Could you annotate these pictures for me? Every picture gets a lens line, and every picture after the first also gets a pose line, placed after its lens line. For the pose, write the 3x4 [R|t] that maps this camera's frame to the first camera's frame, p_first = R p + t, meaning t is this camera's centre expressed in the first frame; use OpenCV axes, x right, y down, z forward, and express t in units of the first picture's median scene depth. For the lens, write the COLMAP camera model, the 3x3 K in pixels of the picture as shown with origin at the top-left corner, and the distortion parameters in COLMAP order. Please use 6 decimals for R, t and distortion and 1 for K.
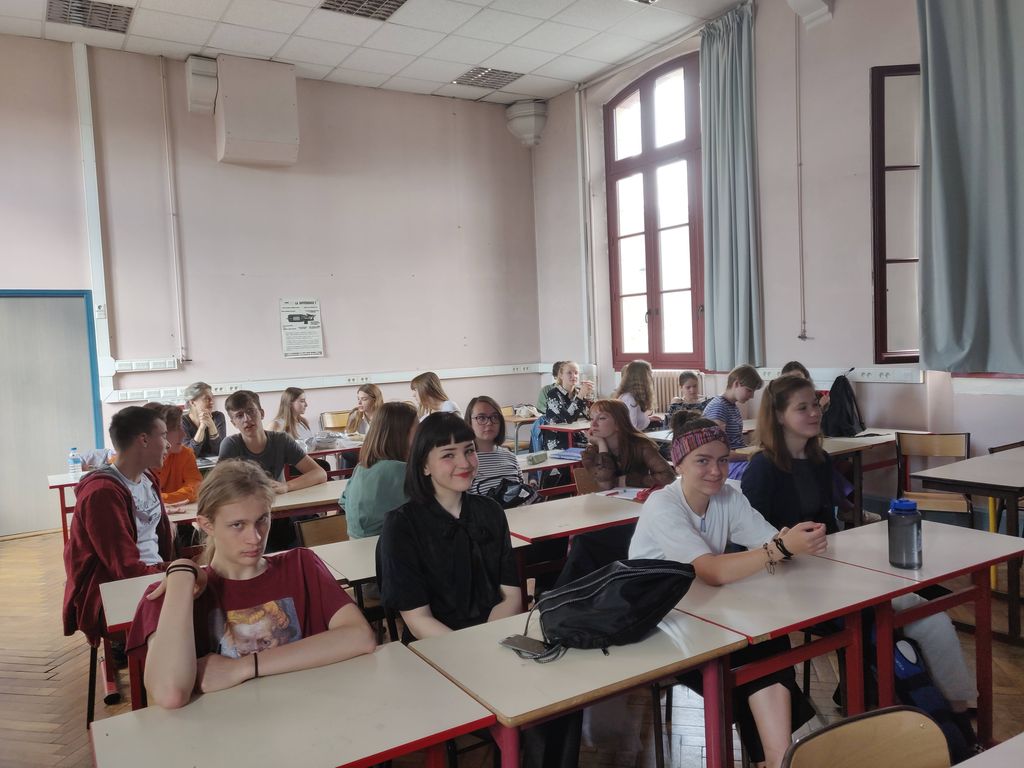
lens RADIAL K [[798.3, 0, 514.5], [0, 798.3, 378.5], [0, 0, 1]] dist [-0.028409, 0.096474]
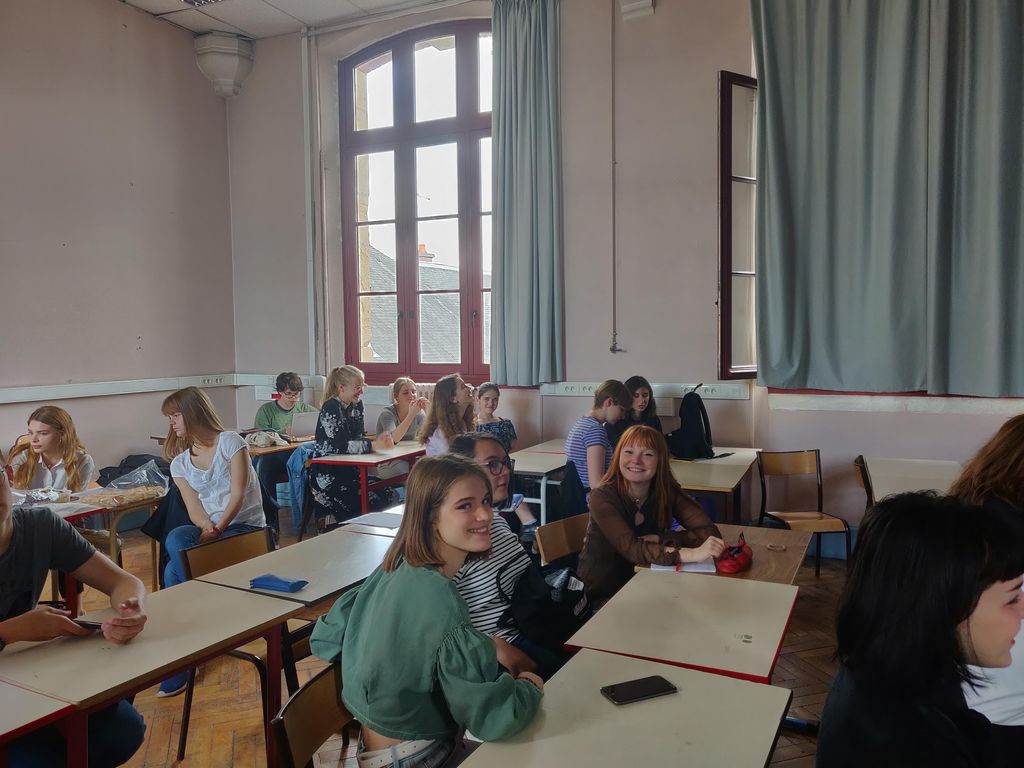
lens RADIAL K [[798.3, 0, 514.5], [0, 798.3, 378.5], [0, 0, 1]] dist [-0.028409, 0.096474]
pose [[0.840956, 0.001781, 0.541100, -0.197054], [0.002355, 0.999973, -0.006952, -0.010051], [-0.541098, 0.007121, 0.840929, 0.234401]]
